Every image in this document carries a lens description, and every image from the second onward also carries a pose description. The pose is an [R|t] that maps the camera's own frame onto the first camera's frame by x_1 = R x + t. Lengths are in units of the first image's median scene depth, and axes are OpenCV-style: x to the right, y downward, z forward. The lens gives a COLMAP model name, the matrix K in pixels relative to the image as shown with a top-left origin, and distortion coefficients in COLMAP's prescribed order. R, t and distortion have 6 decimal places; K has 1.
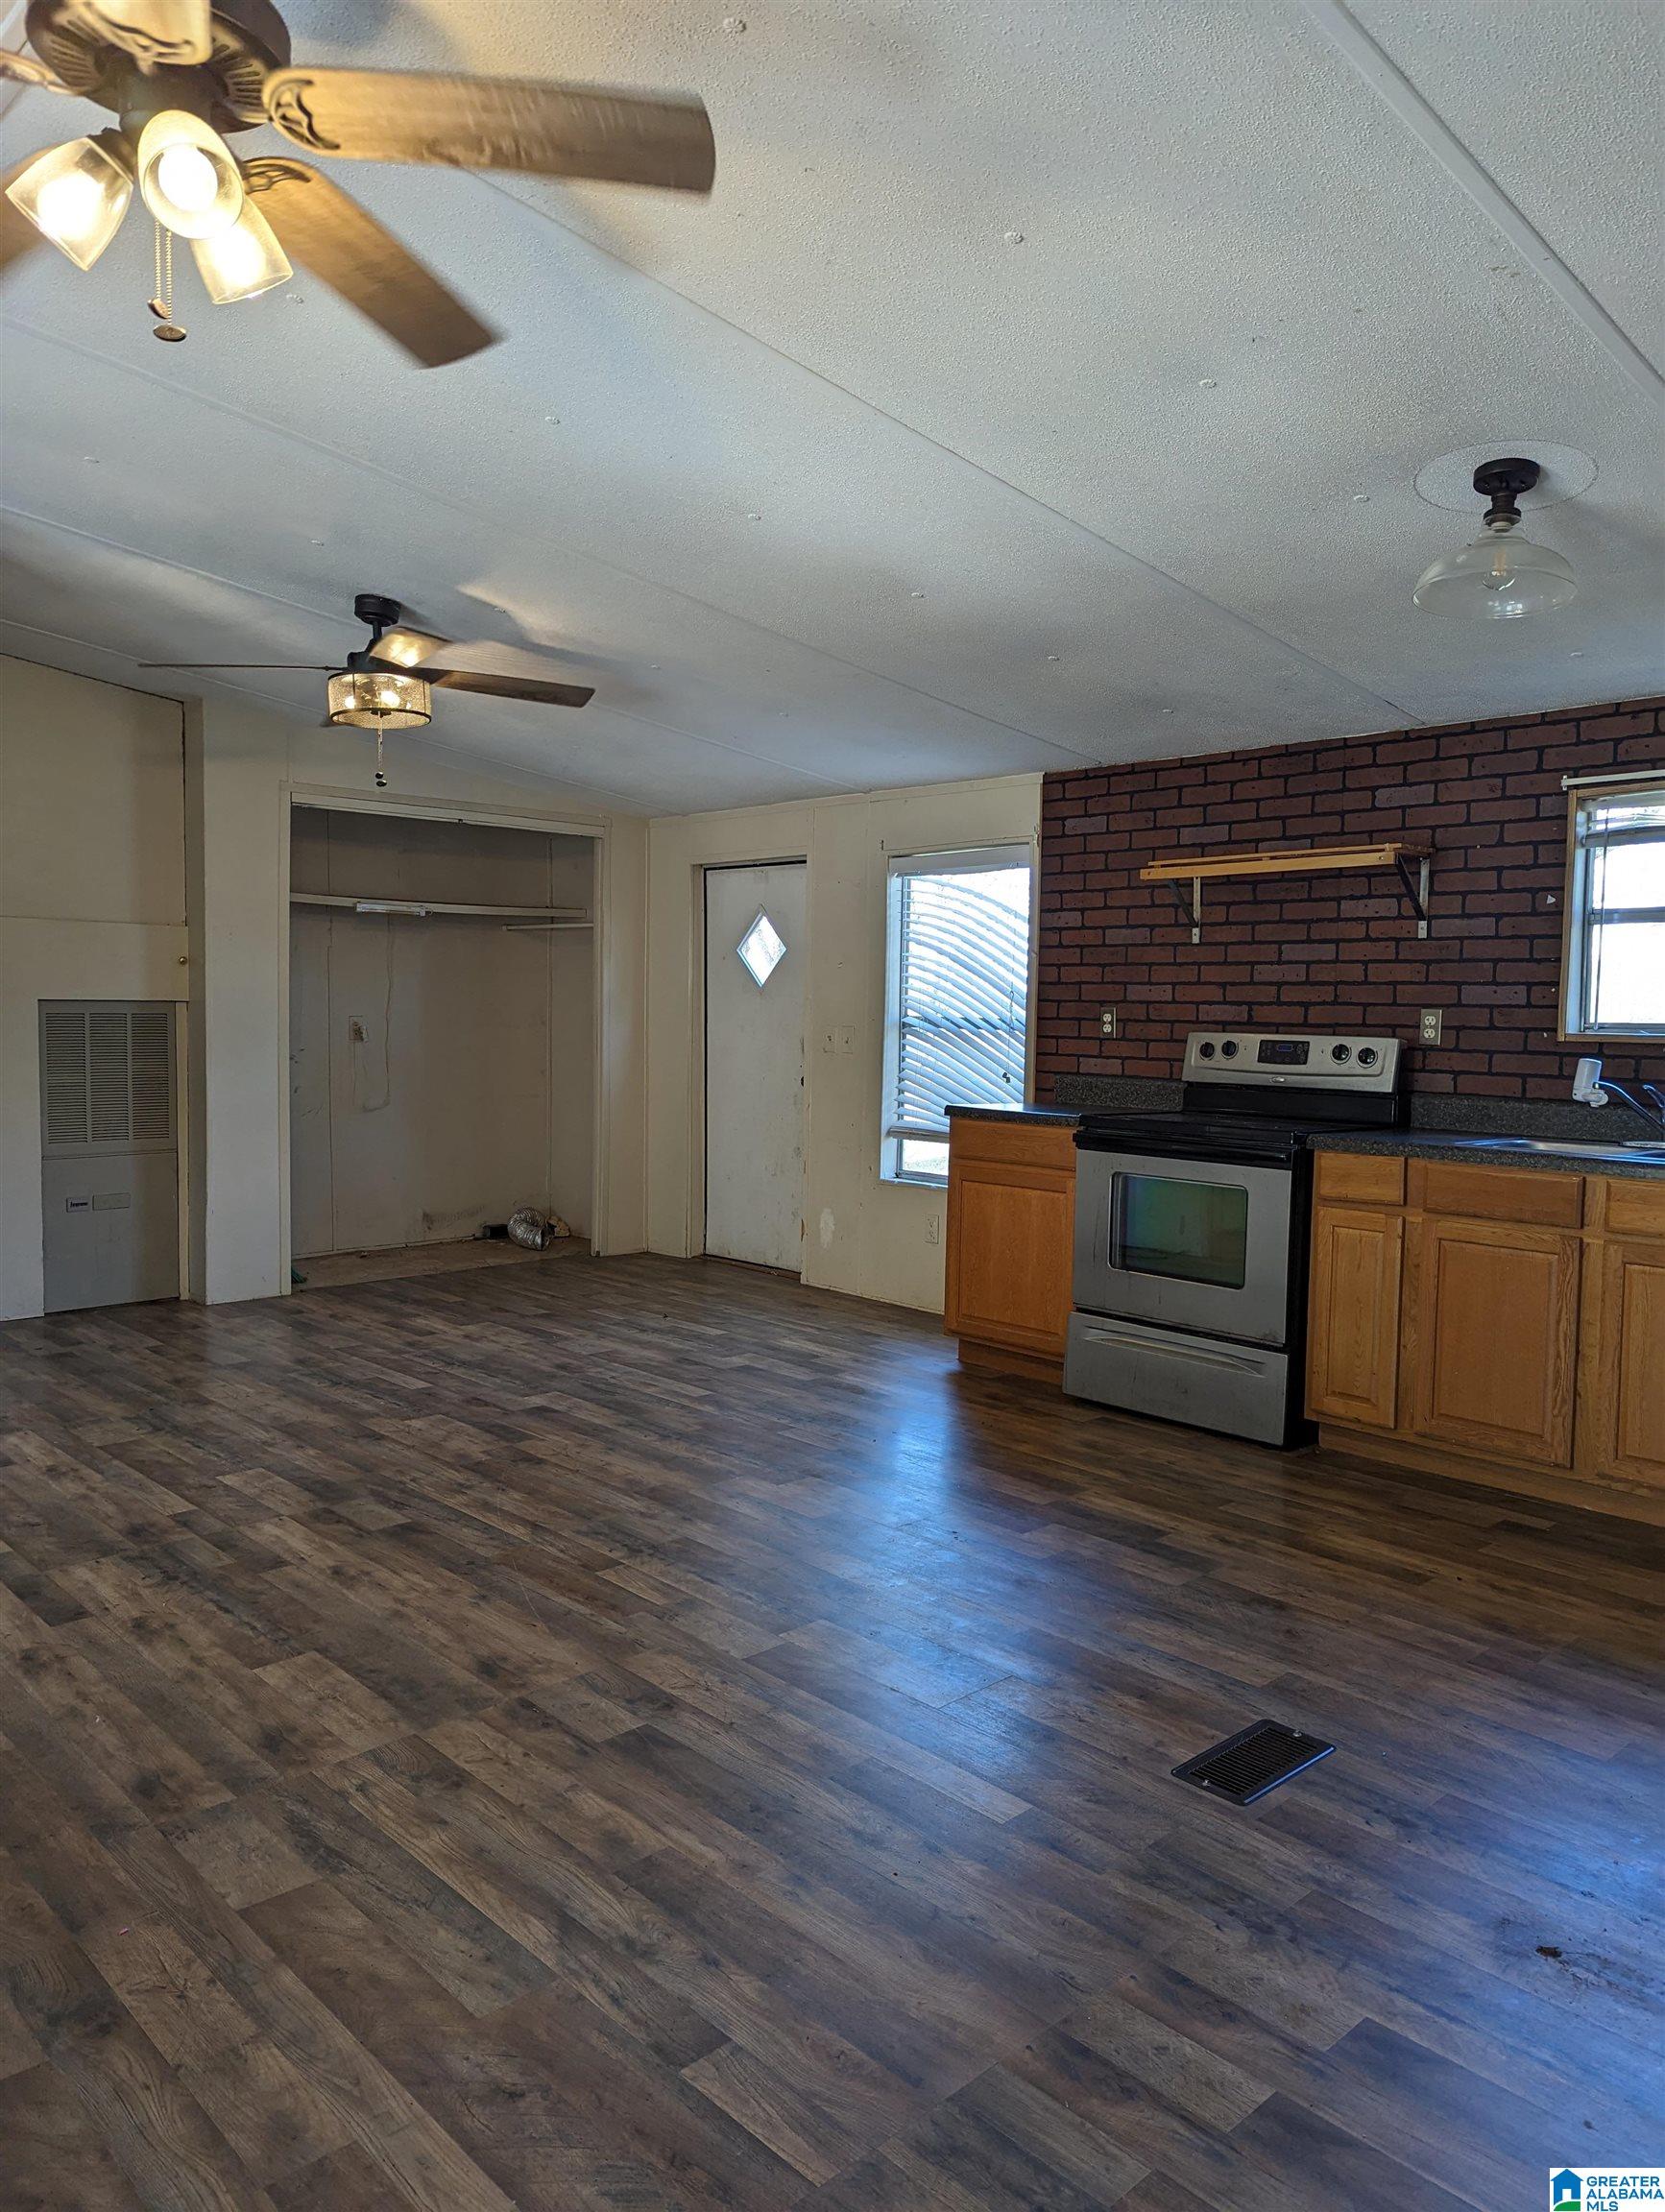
lens RADIAL K [[1617.7, 0, 832.5], [0, 1617.7, 1106.0], [0, 0, 1]] dist [0.047801, -0.048788]
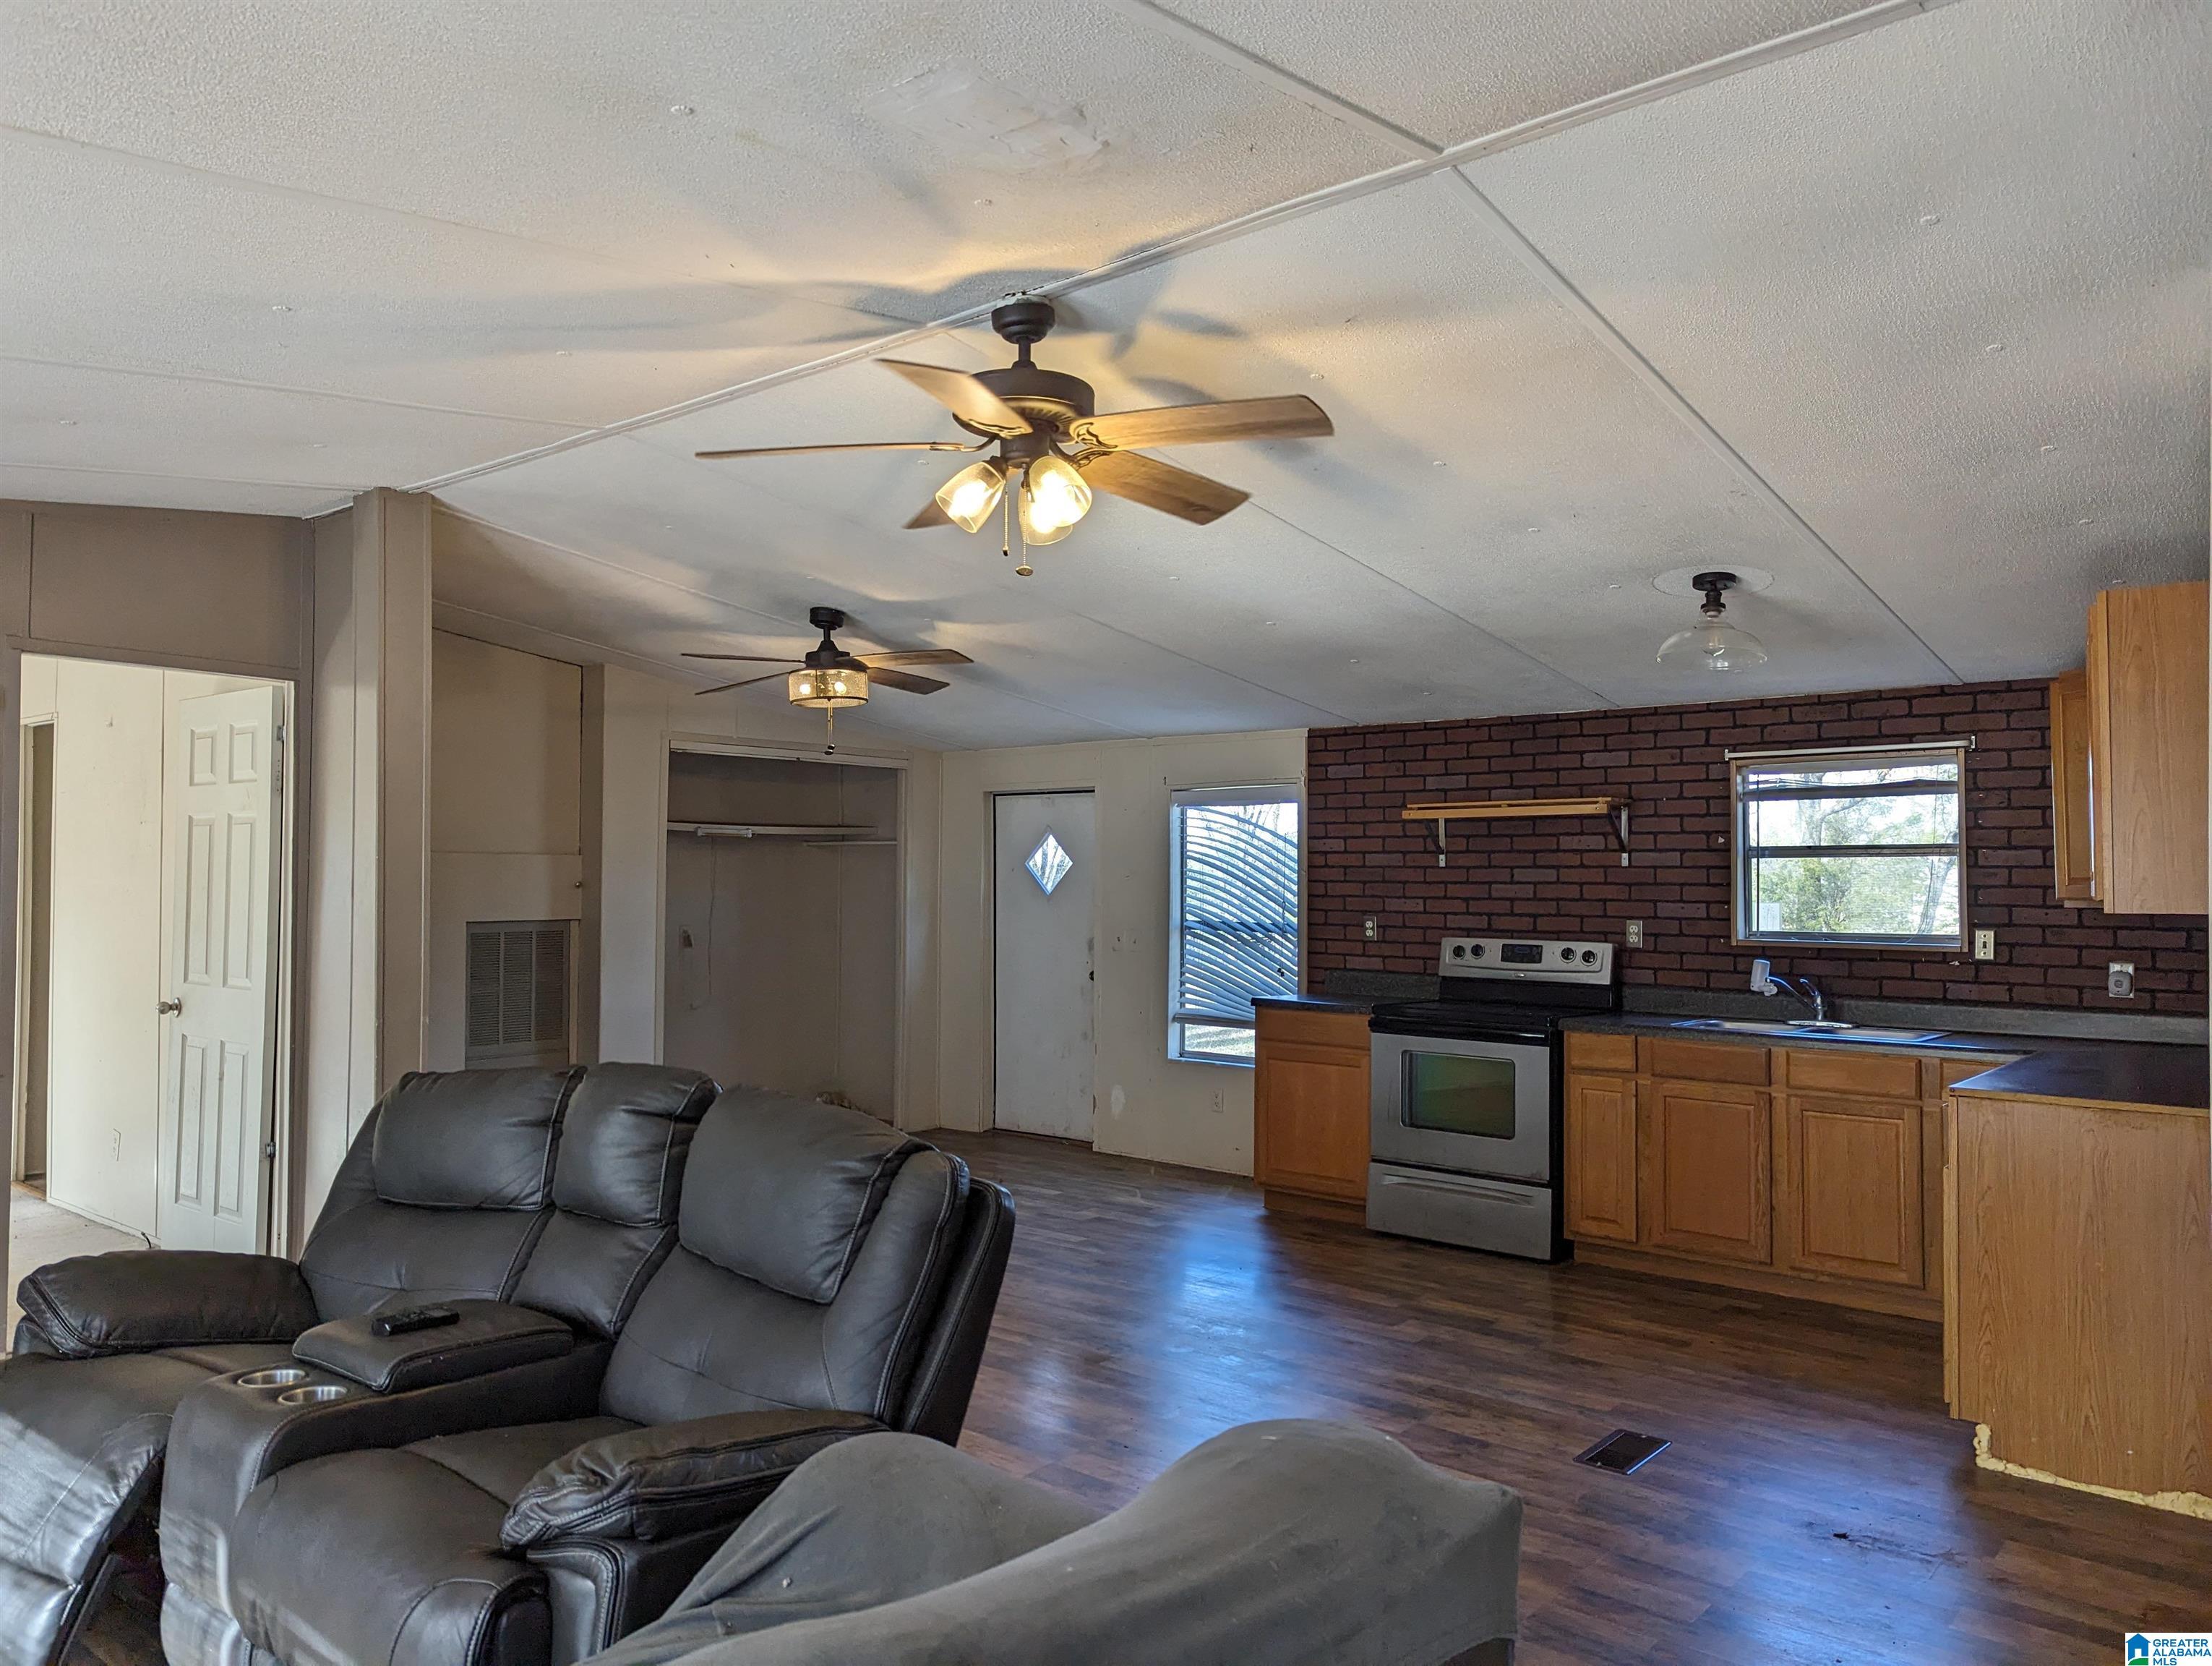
lens RADIAL K [[1617.8, 0, 1106.0], [0, 1617.8, 833.0], [0, 0, 1]] dist [0.047801, -0.048788]
pose [[0.993482, -0.008059, 0.113702, -0.202775], [0.018221, 0.995898, -0.088624, -0.020803], [-0.112522, 0.090118, 0.989554, -0.255990]]
